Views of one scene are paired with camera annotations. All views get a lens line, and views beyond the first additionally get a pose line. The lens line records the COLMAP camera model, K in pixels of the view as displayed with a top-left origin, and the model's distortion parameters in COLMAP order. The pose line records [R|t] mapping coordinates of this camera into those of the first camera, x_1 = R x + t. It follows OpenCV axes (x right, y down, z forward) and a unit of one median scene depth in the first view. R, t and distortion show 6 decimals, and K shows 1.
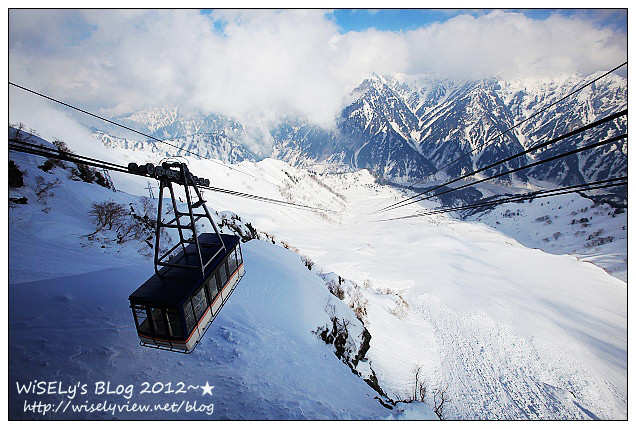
lens RADIAL K [[285.1, 0, 318.0], [0, 285.1, 214.5], [0, 0, 1]] dist [-0.079368, 0.039114]
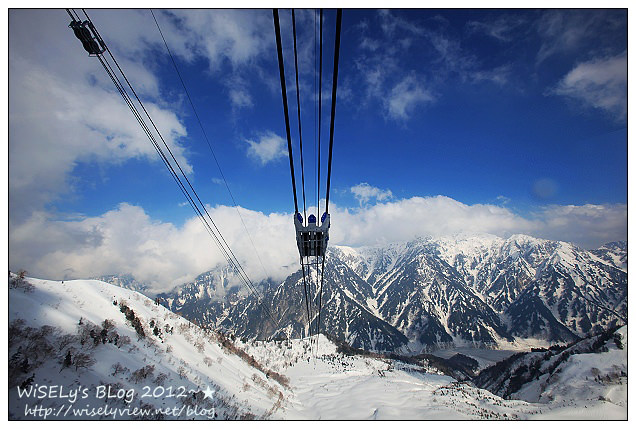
lens RADIAL K [[285.1, 0, 318.0], [0, 285.1, 214.5], [0, 0, 1]] dist [-0.079368, 0.039114]
pose [[0.984646, 0.002227, 0.174547, 0.024094], [0.102132, 0.803562, -0.586393, 0.000152], [-0.141566, 0.595217, 0.790997, 0.163025]]
